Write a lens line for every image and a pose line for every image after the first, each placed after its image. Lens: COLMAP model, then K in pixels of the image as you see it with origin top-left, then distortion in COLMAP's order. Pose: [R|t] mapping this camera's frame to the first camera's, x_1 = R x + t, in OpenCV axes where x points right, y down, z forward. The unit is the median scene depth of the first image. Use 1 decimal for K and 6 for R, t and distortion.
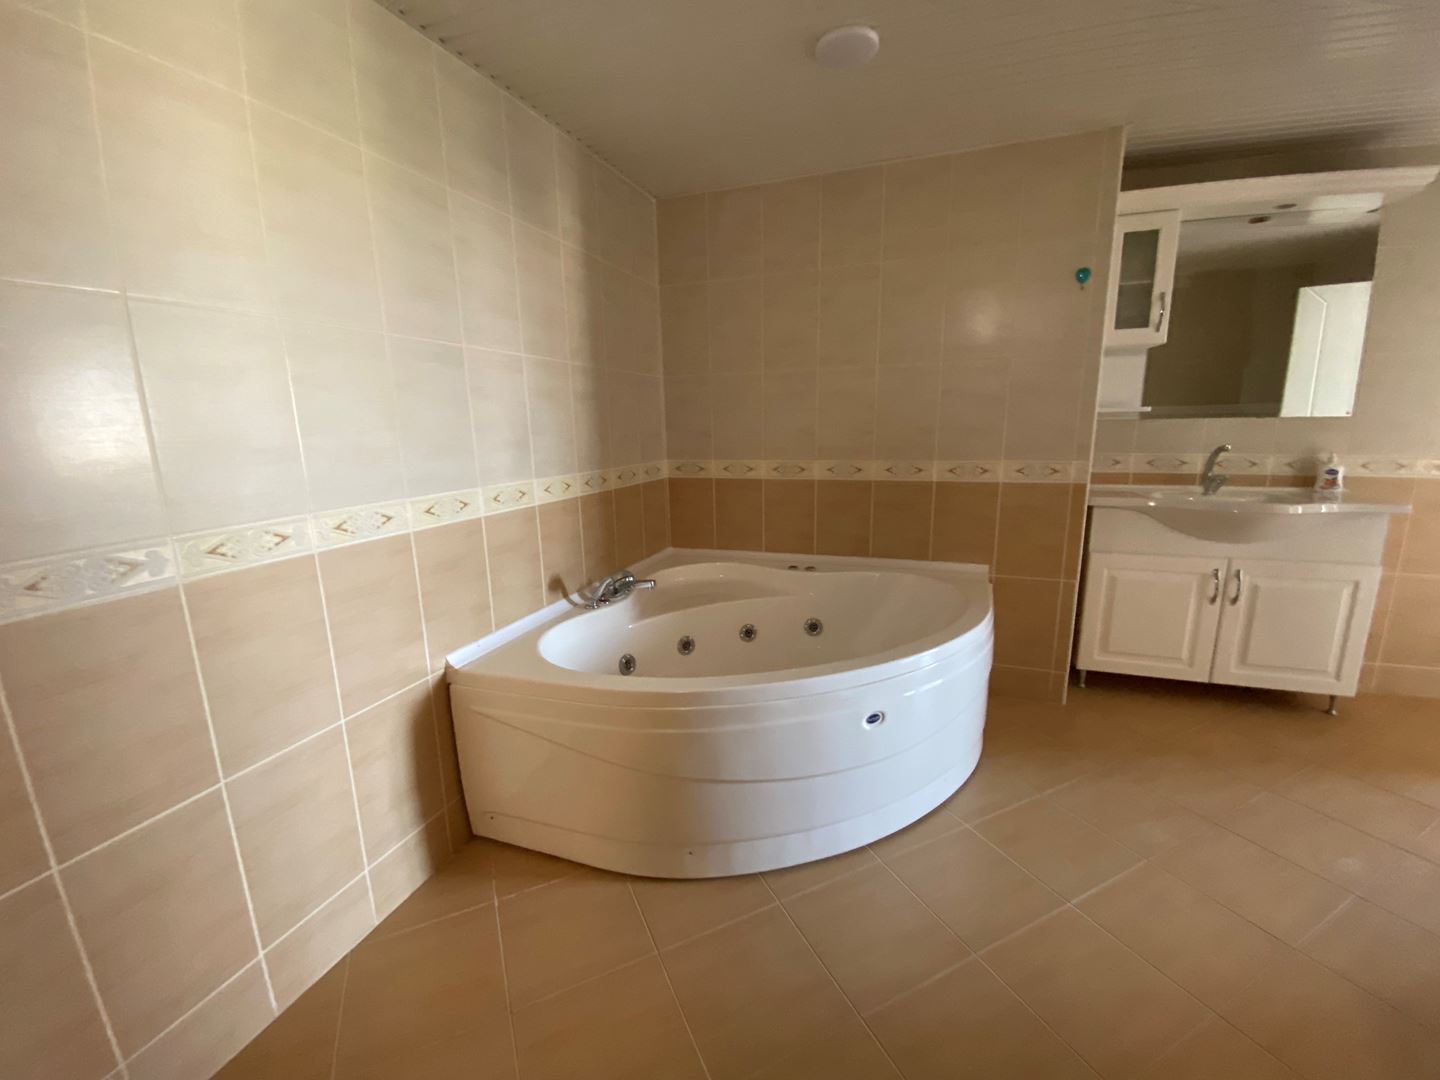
lens RADIAL K [[583.9, 0, 716.6], [0, 583.9, 540.5], [0, 0, 1]] dist [0.021343, -0.020936]
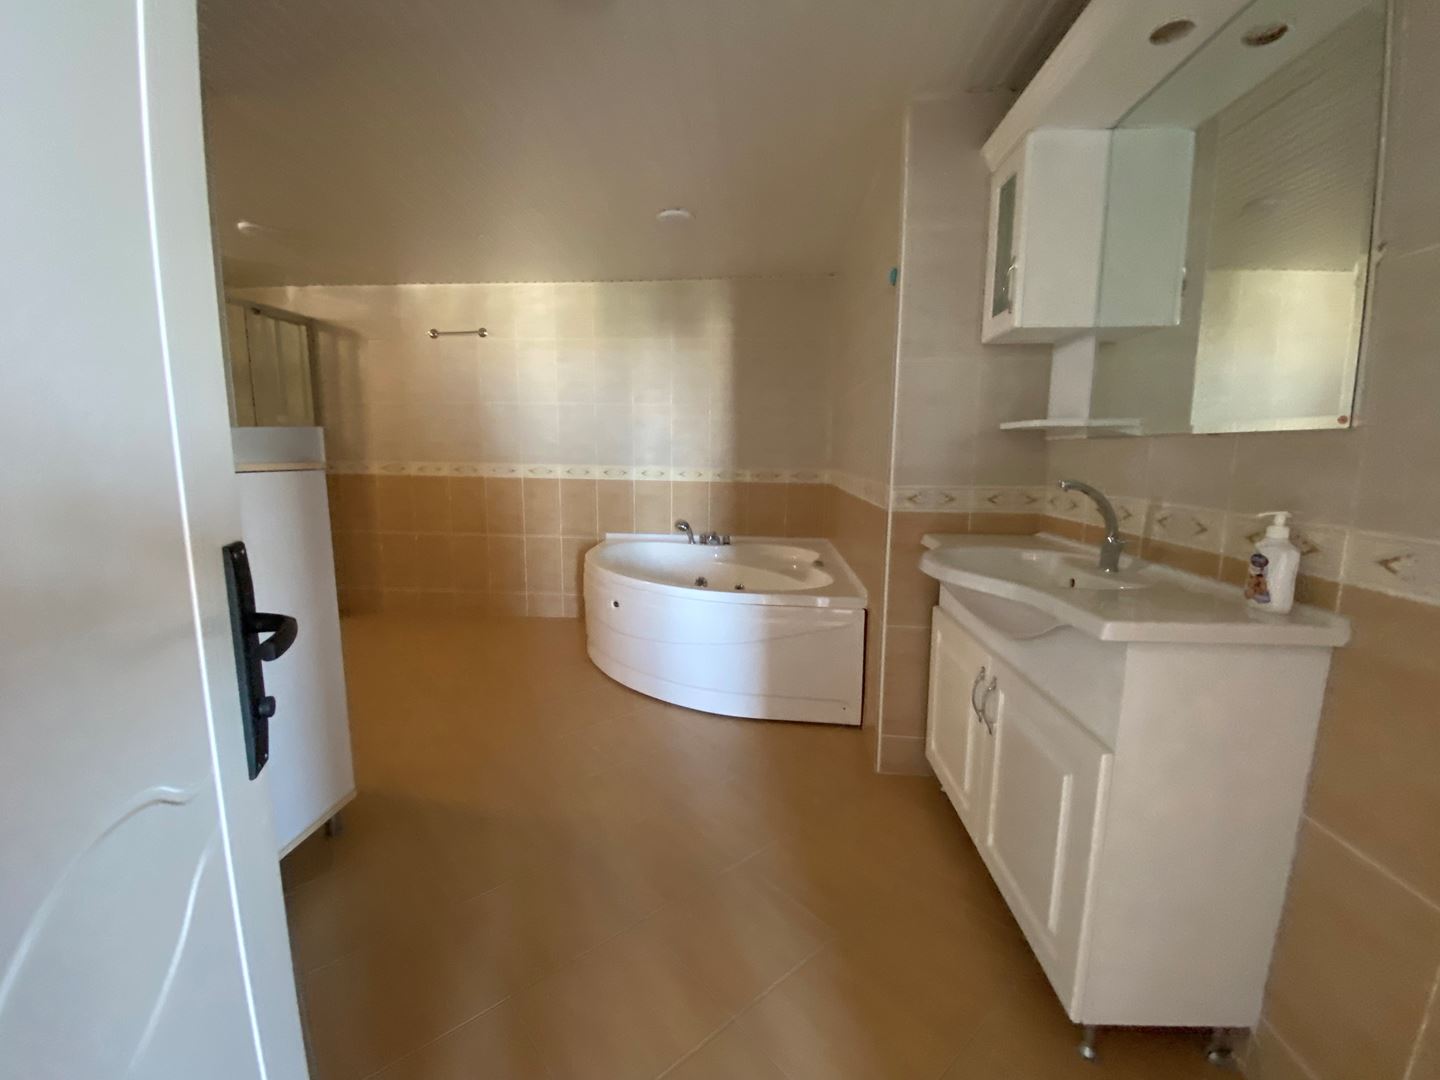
lens RADIAL K [[583.9, 0, 716.6], [0, 583.9, 540.5], [0, 0, 1]] dist [0.021343, -0.020936]
pose [[0.264319, 0.165965, -0.950048, 1.667598], [-0.213120, 0.970781, 0.110294, -0.116328], [0.940593, 0.173322, 0.291966, 0.622996]]
